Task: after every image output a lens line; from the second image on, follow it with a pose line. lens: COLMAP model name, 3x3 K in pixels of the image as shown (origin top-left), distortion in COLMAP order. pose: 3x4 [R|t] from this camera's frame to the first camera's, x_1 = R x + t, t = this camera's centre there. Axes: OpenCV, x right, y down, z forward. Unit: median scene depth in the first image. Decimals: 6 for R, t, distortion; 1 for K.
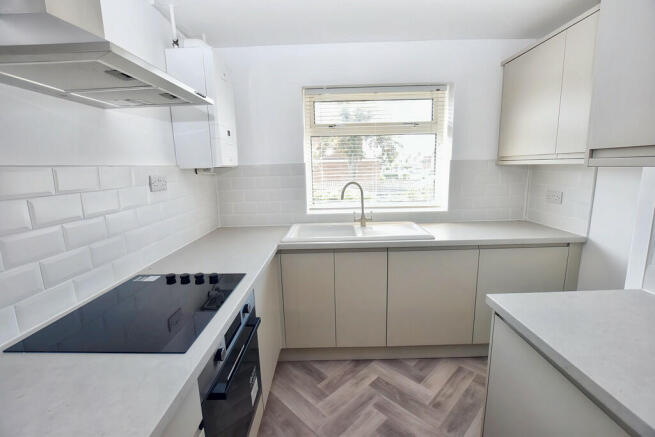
lens RADIAL K [[292.8, 0, 327.5], [0, 292.8, 218.5], [0, 0, 1]] dist [-0.021787, 0.000316]
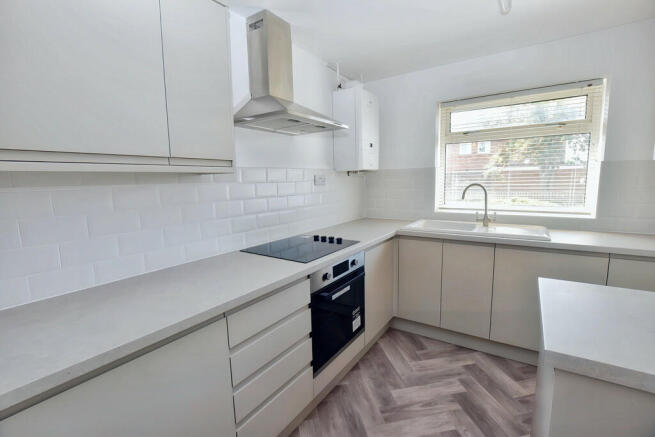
lens RADIAL K [[292.8, 0, 327.5], [0, 292.8, 218.5], [0, 0, 1]] dist [-0.021787, 0.000316]
pose [[0.829187, 0.078447, -0.553438, 0.267606], [-0.095343, 0.995443, -0.001748, 0.064621], [0.550779, 0.054216, 0.832888, -0.213198]]
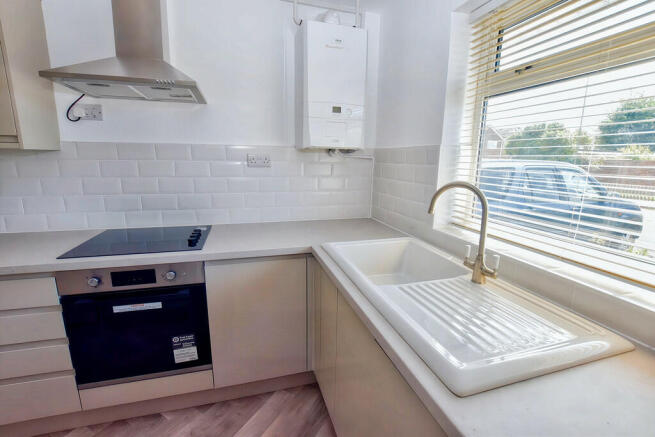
lens RADIAL K [[292.8, 0, 327.5], [0, 292.8, 218.5], [0, 0, 1]] dist [-0.021787, 0.000316]
pose [[0.283411, 0.223456, -0.932602, 0.546164], [-0.192800, 0.965895, 0.172843, -0.125437], [0.939418, 0.130820, 0.316827, 0.753162]]
